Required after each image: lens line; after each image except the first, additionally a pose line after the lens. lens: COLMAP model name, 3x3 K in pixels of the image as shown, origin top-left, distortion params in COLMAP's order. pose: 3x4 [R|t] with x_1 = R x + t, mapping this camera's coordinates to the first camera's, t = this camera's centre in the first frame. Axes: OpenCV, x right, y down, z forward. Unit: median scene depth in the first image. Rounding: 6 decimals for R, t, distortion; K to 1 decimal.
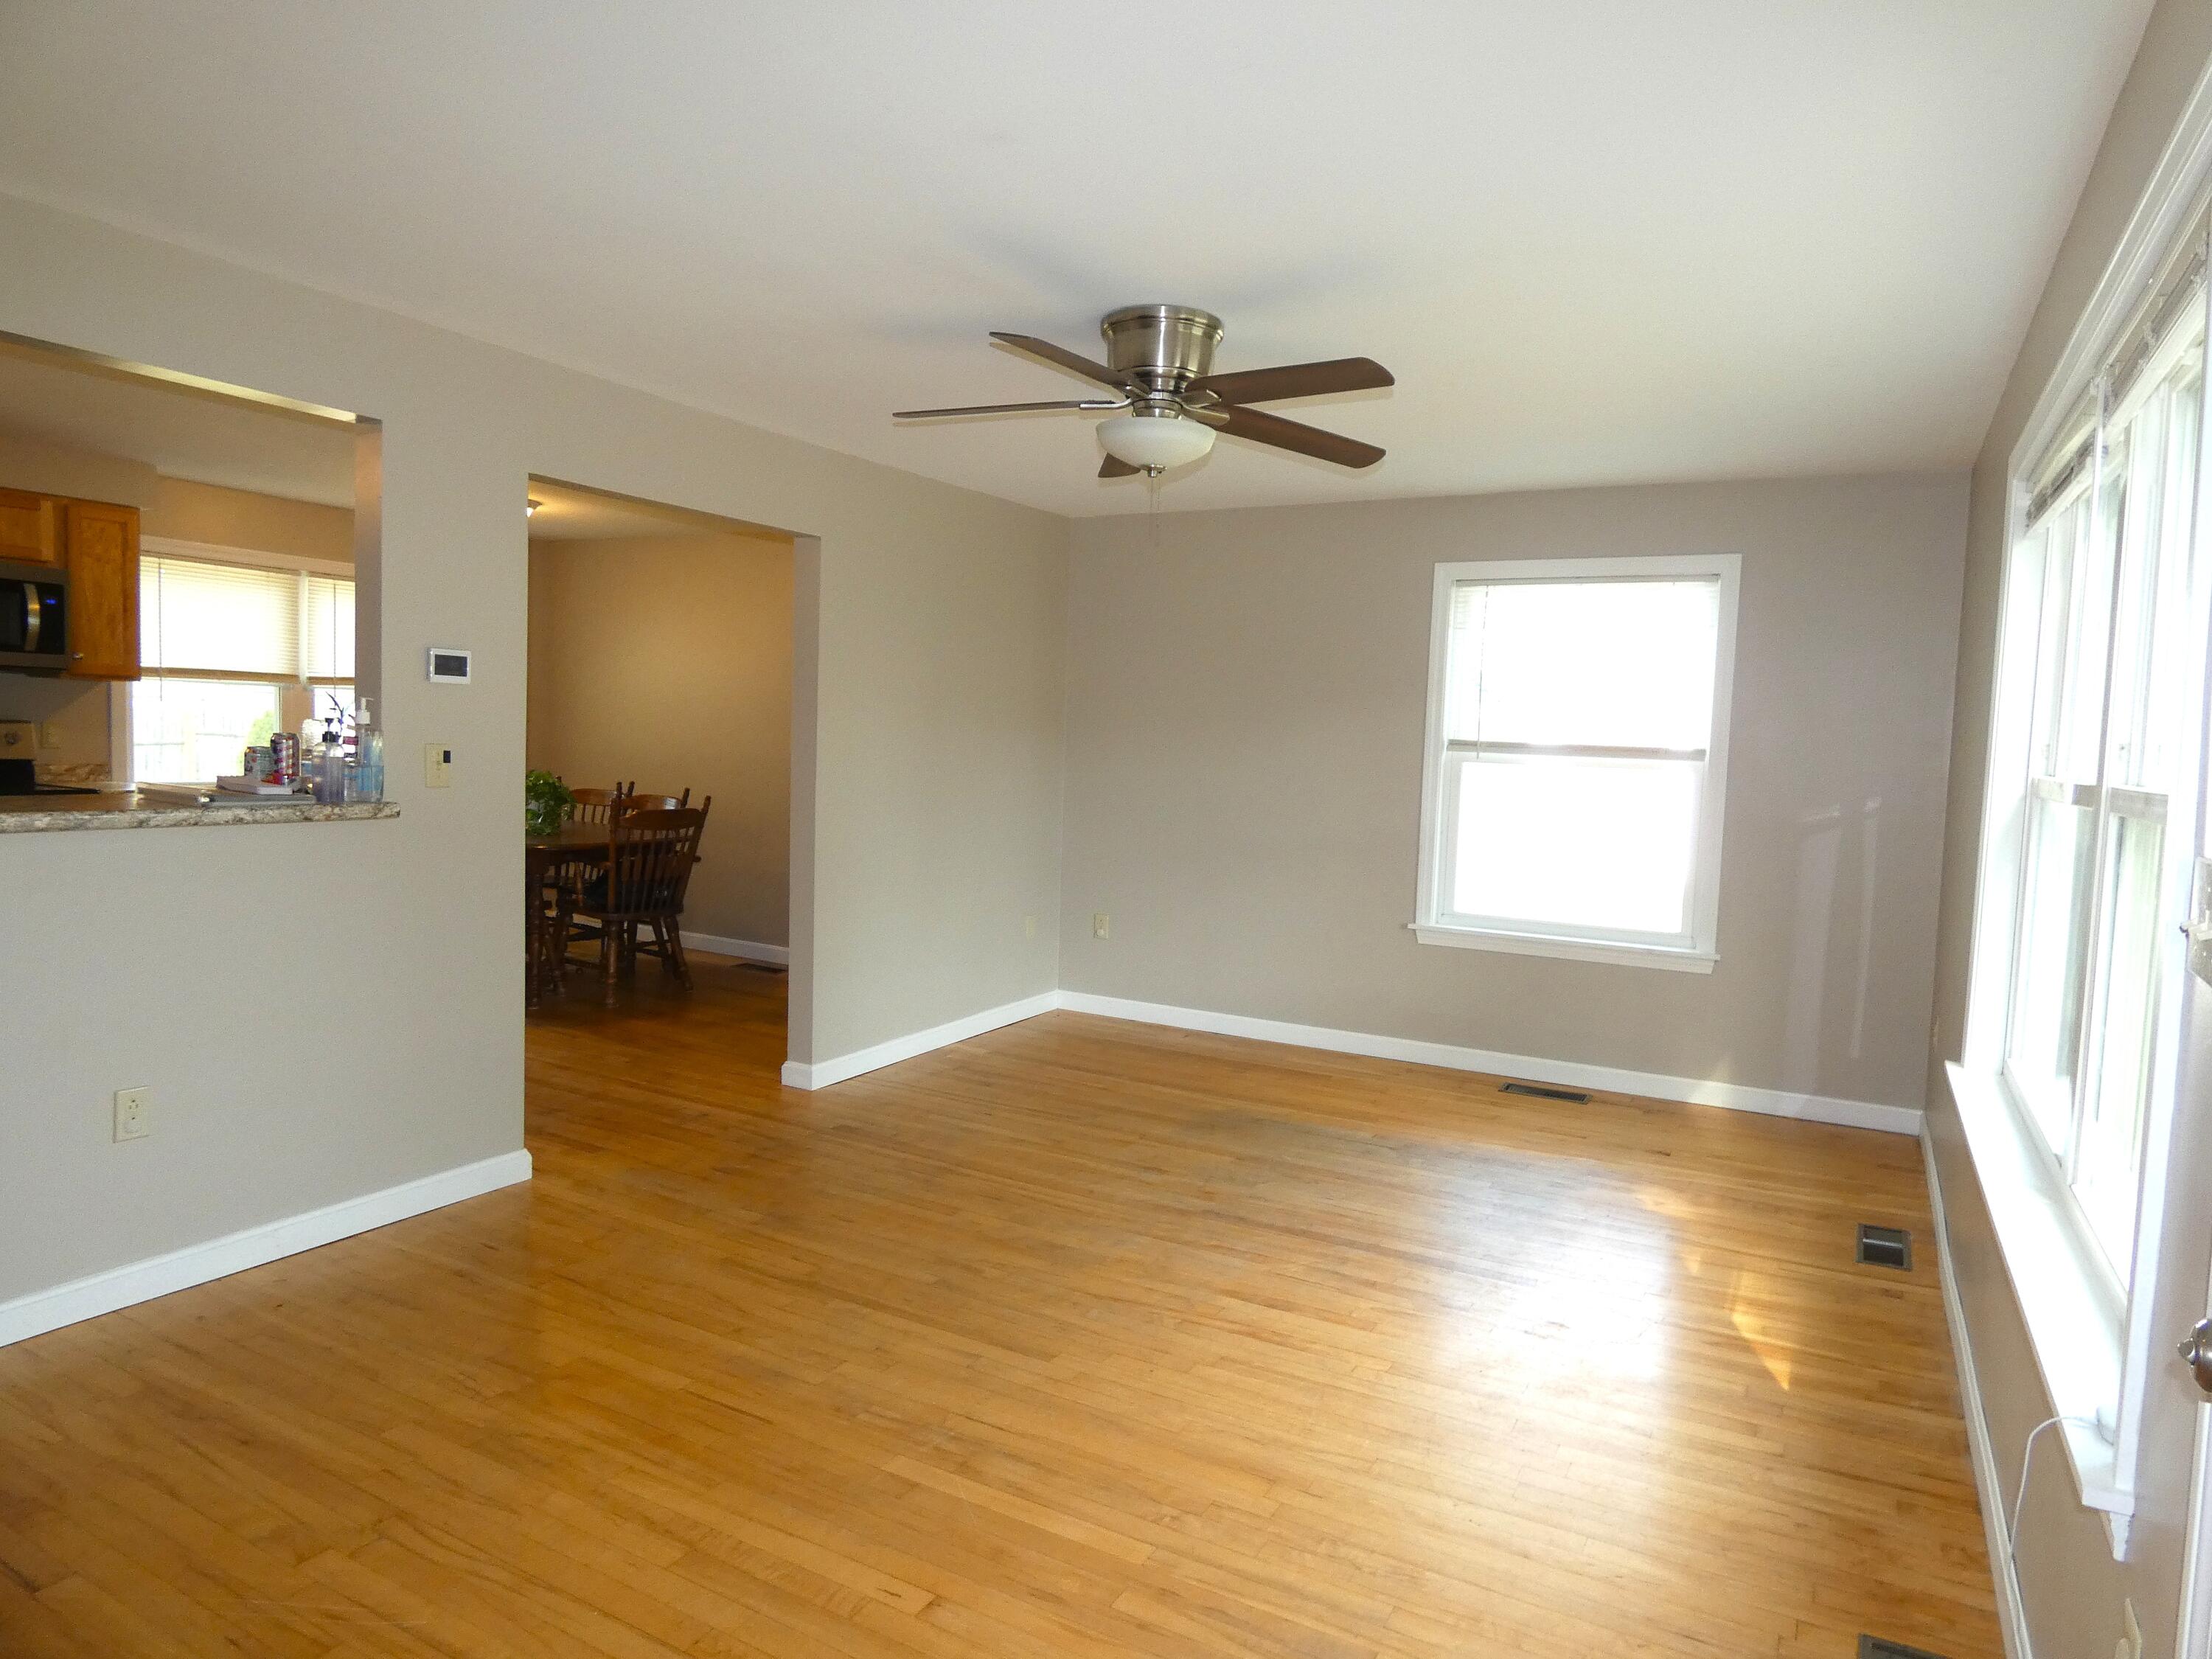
lens RADIAL K [[1284.9, 0, 1106.0], [0, 1284.9, 829.5], [0, 0, 1]] dist [-0.002774, -0.015625]
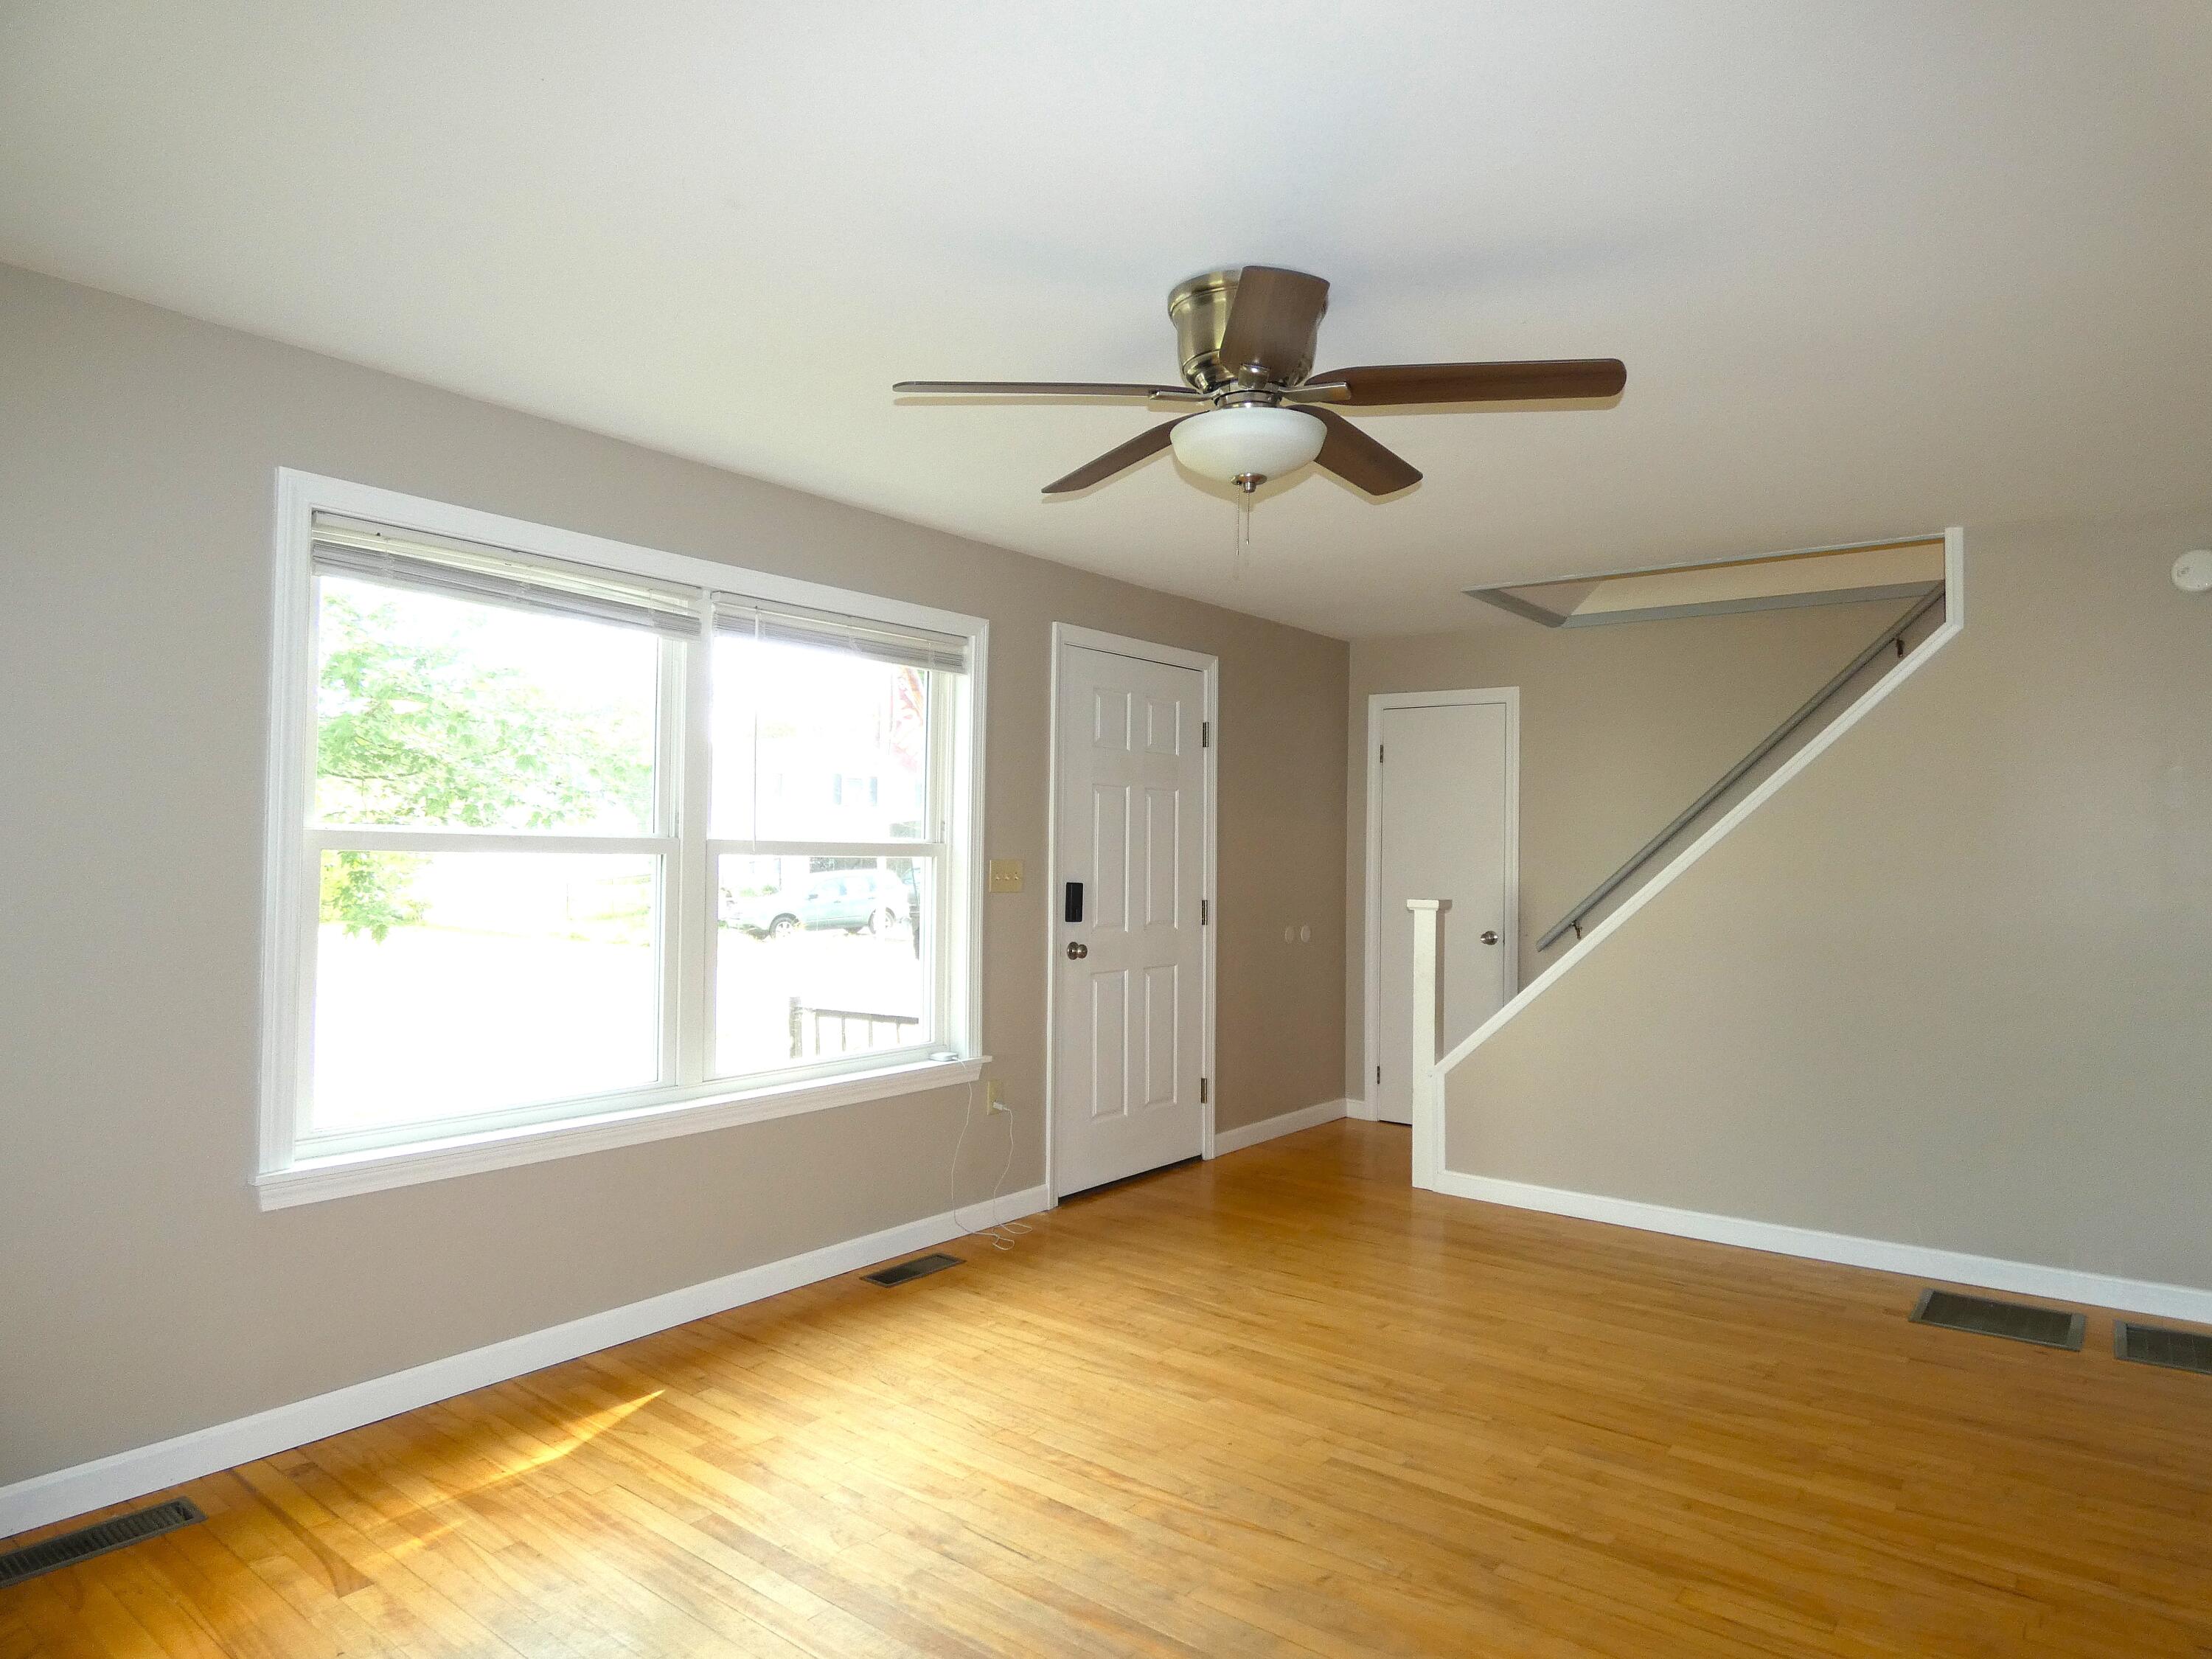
lens RADIAL K [[1336.8, 0, 1106.0], [0, 1336.8, 829.5], [0, 0, 1]] dist [0.004761, 0.002046]
pose [[-0.987009, -0.040312, 0.155522, -0.010961], [-0.032213, 0.998008, 0.054251, -0.106016], [-0.157400, 0.048536, -0.986342, 1.715904]]
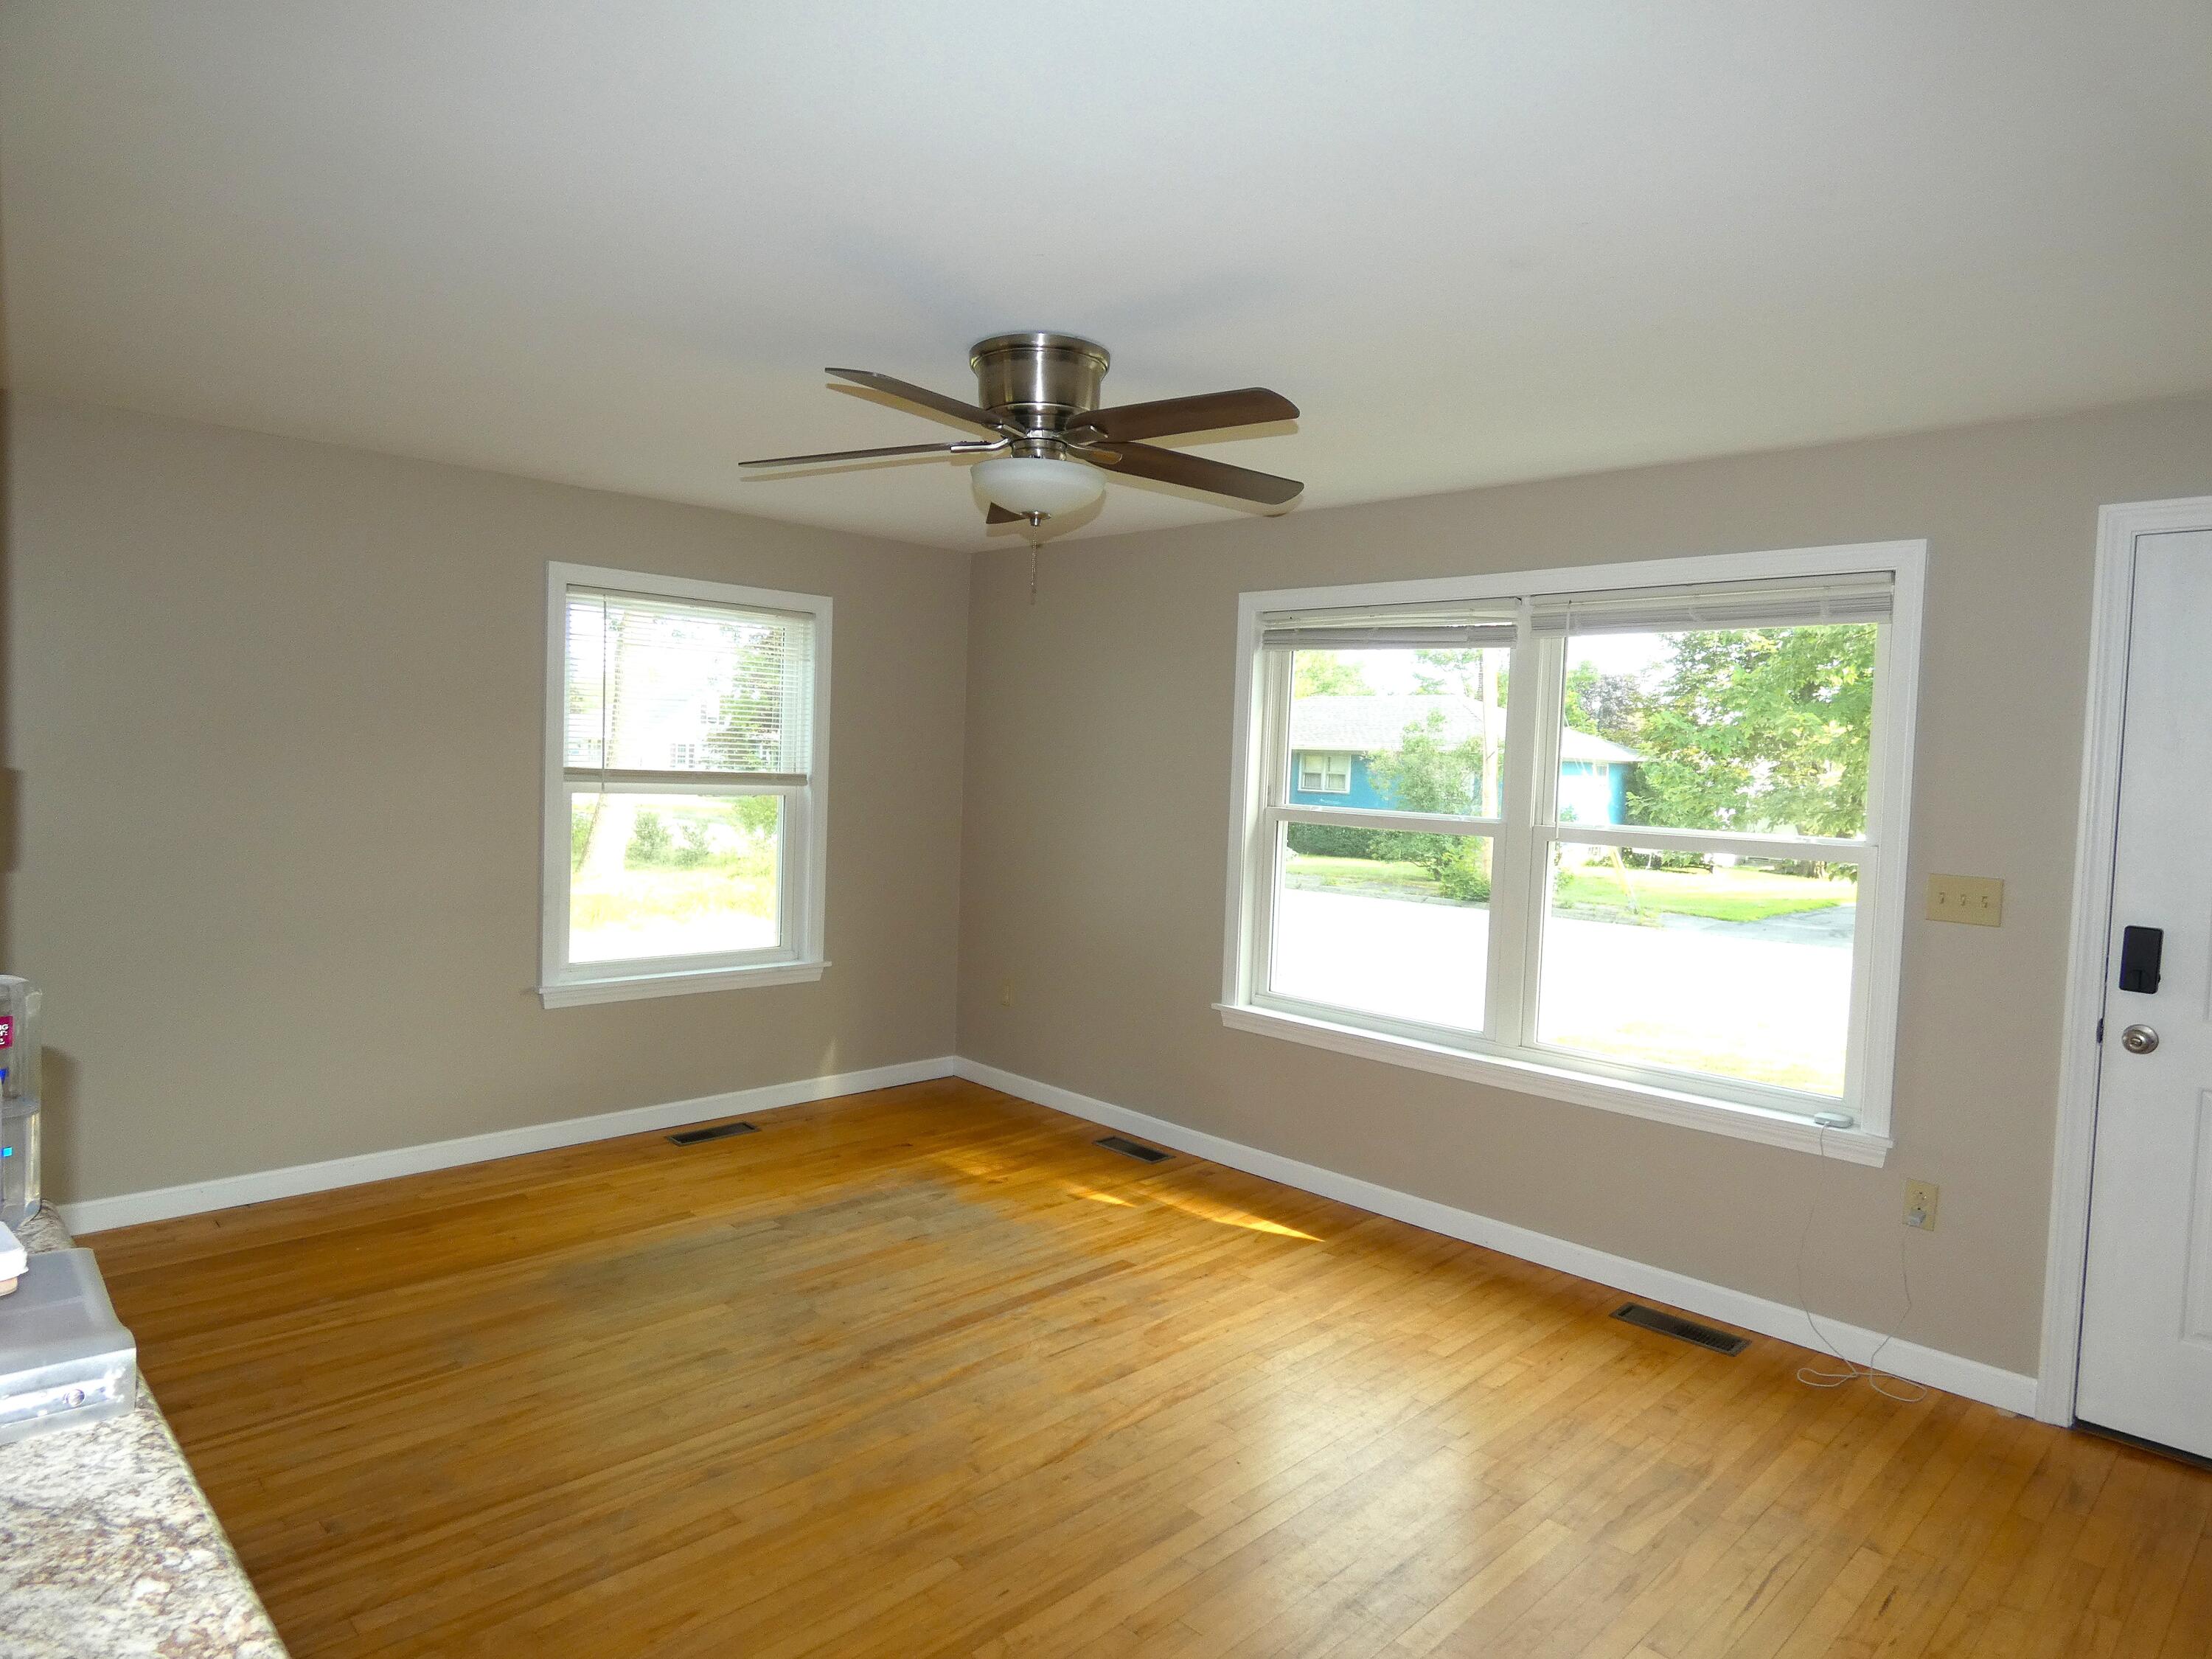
lens RADIAL K [[1309.8, 0, 1111.8], [0, 1309.8, 822.8], [0, 0, 1]] dist [-0.017287, -0.003266]
pose [[0.286194, -0.069484, 0.955649, -0.774415], [0.041919, 0.997320, 0.059960, -0.116878], [-0.957254, 0.022900, 0.288340, 0.659532]]
